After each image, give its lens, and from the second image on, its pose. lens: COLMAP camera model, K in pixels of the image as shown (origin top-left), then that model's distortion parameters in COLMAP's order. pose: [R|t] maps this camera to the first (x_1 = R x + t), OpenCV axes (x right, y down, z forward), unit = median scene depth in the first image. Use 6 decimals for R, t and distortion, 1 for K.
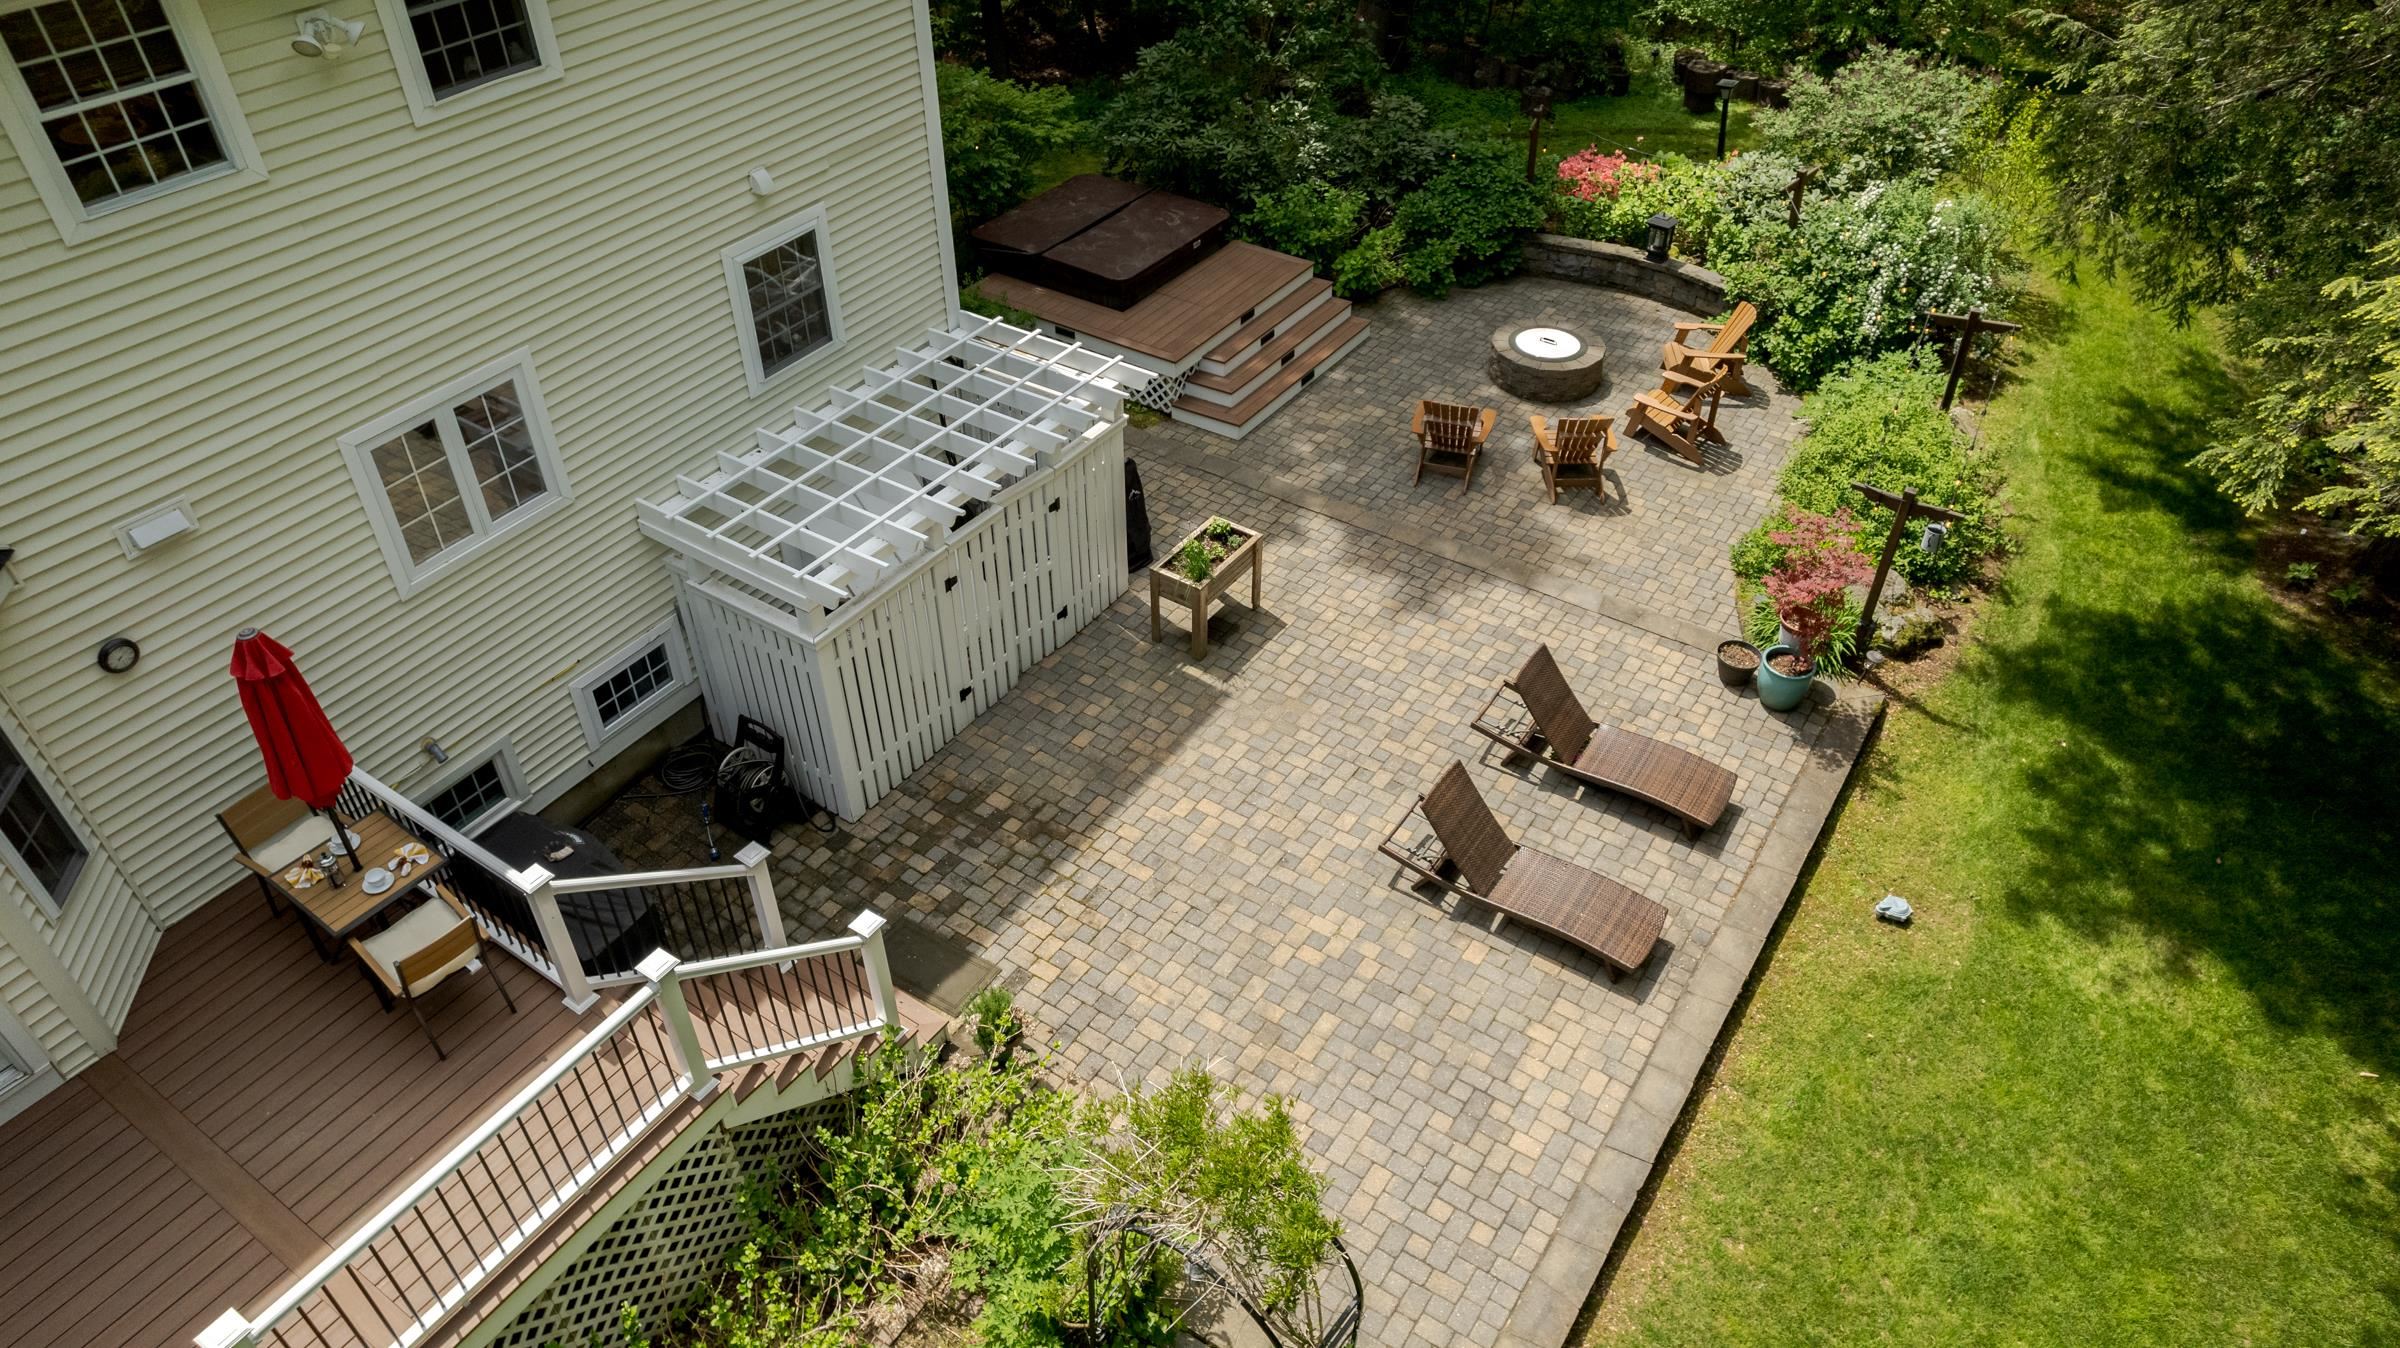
lens RADIAL K [[1530.5, 0, 1200.0], [0, 1530.5, 674.0], [0, 0, 1]] dist [-0.058448, 0.039905]
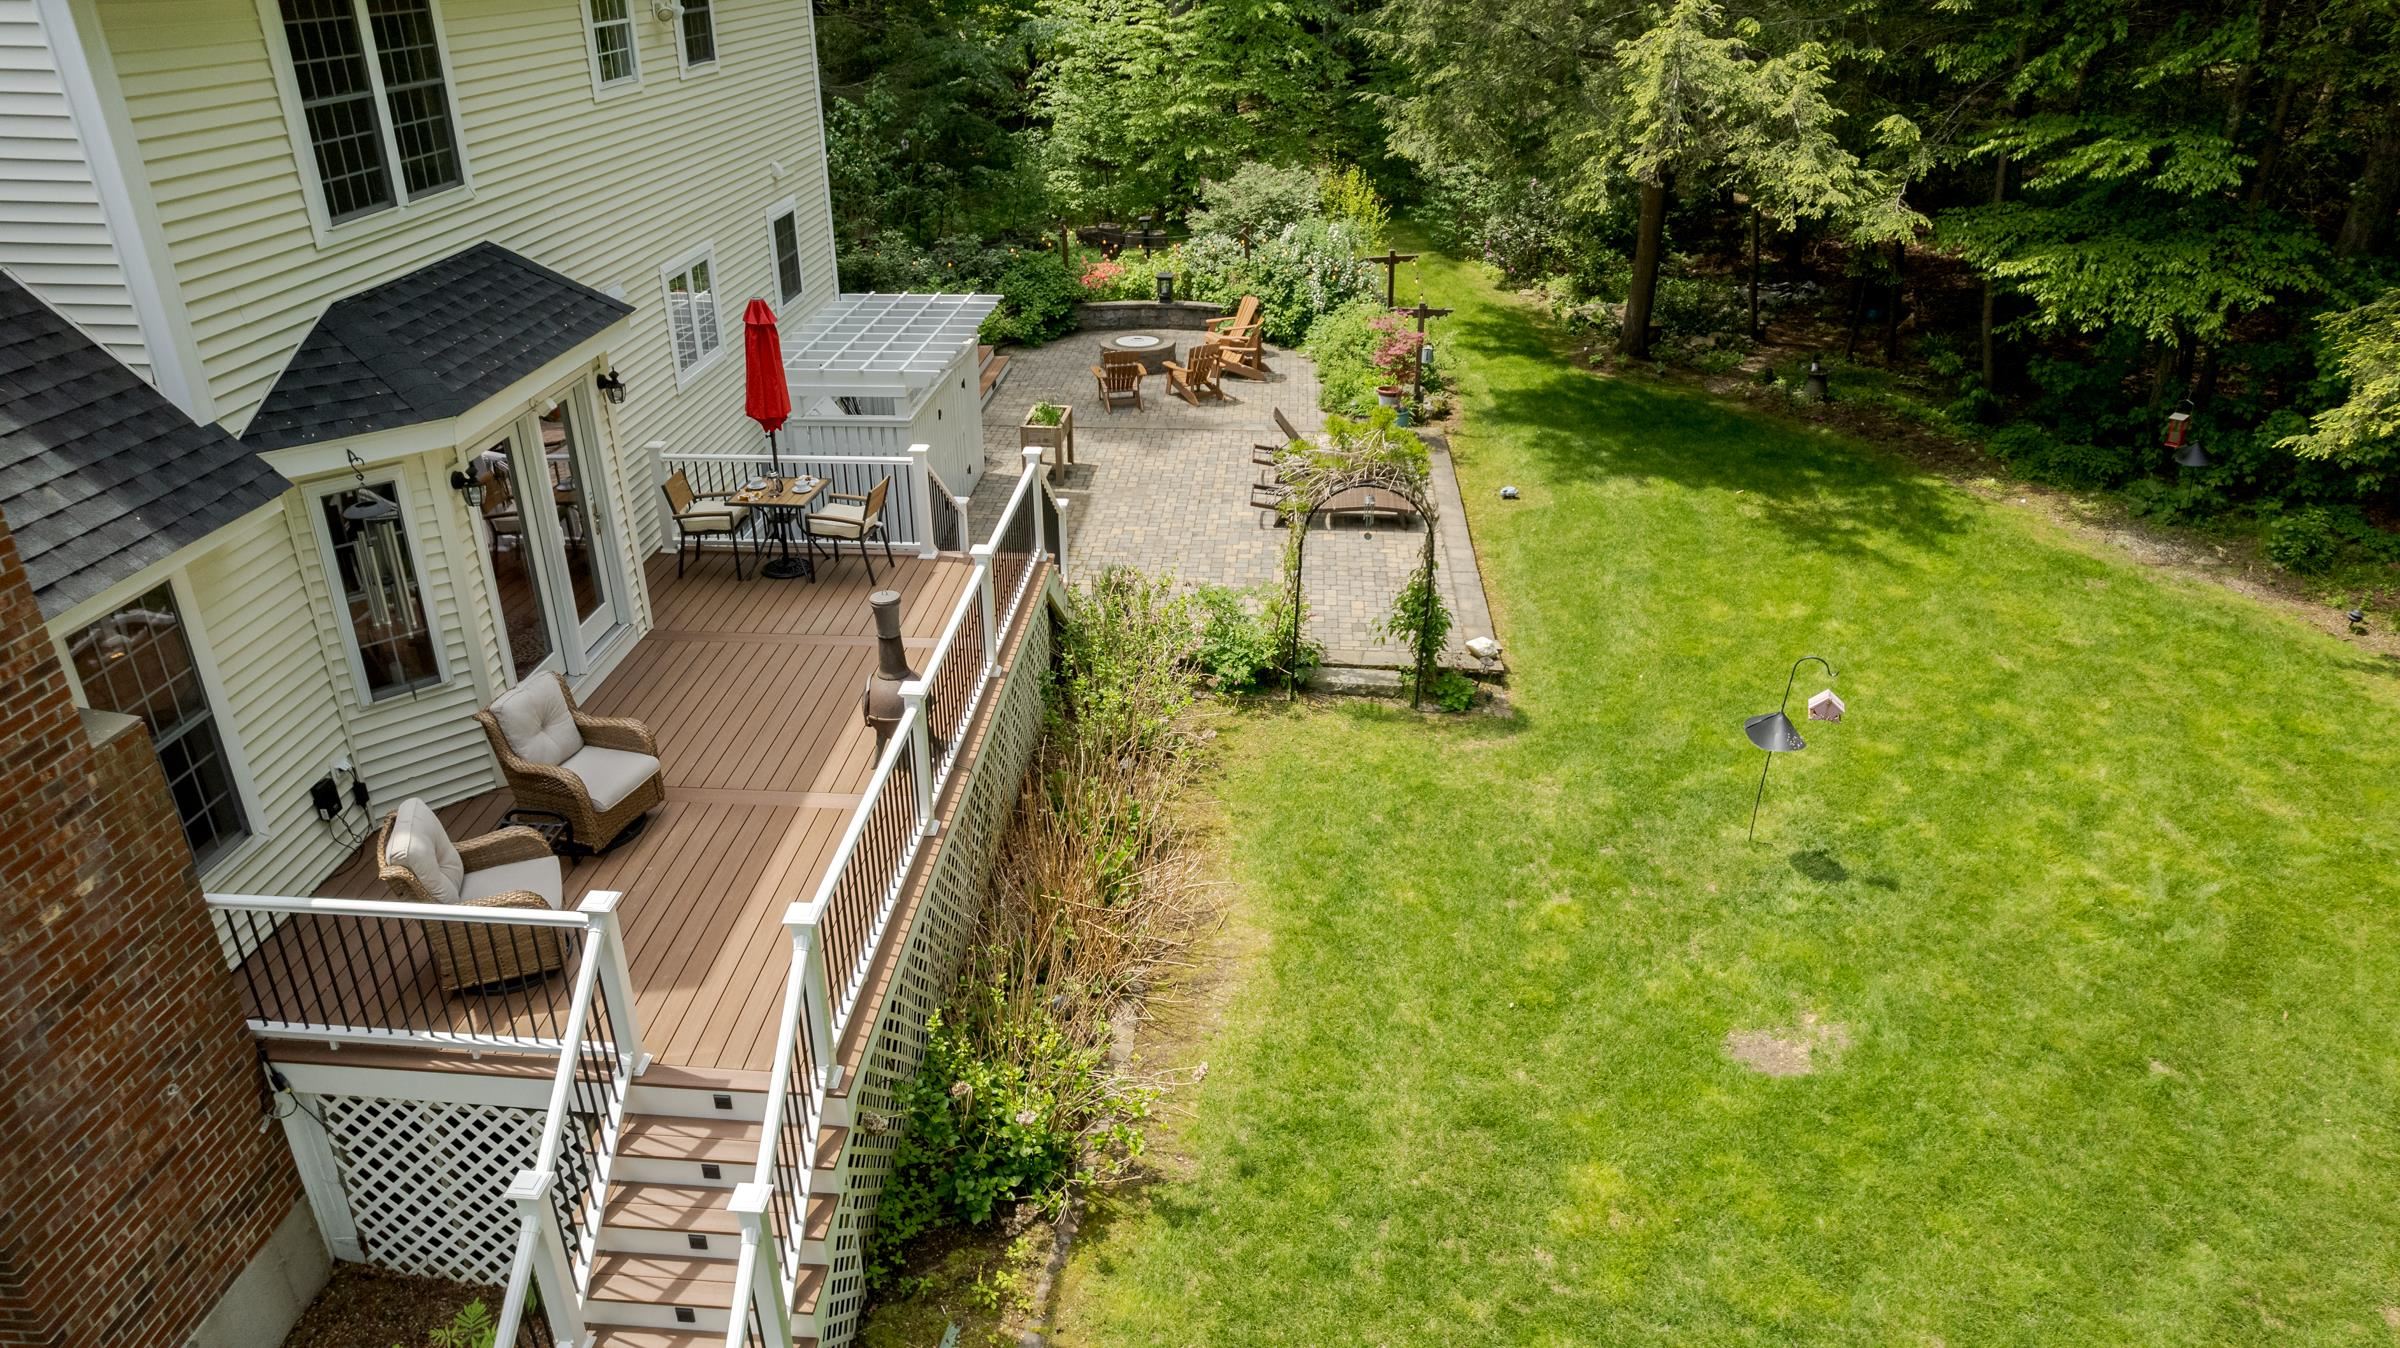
lens RADIAL K [[1530.5, 0, 1200.0], [0, 1530.5, 674.0], [0, 0, 1]] dist [-0.058448, 0.039905]
pose [[0.867954, -0.218626, 0.445935, -0.568039], [0.316581, 0.935382, -0.157599, 0.427049], [-0.382665, 0.277963, 0.881081, -0.306227]]
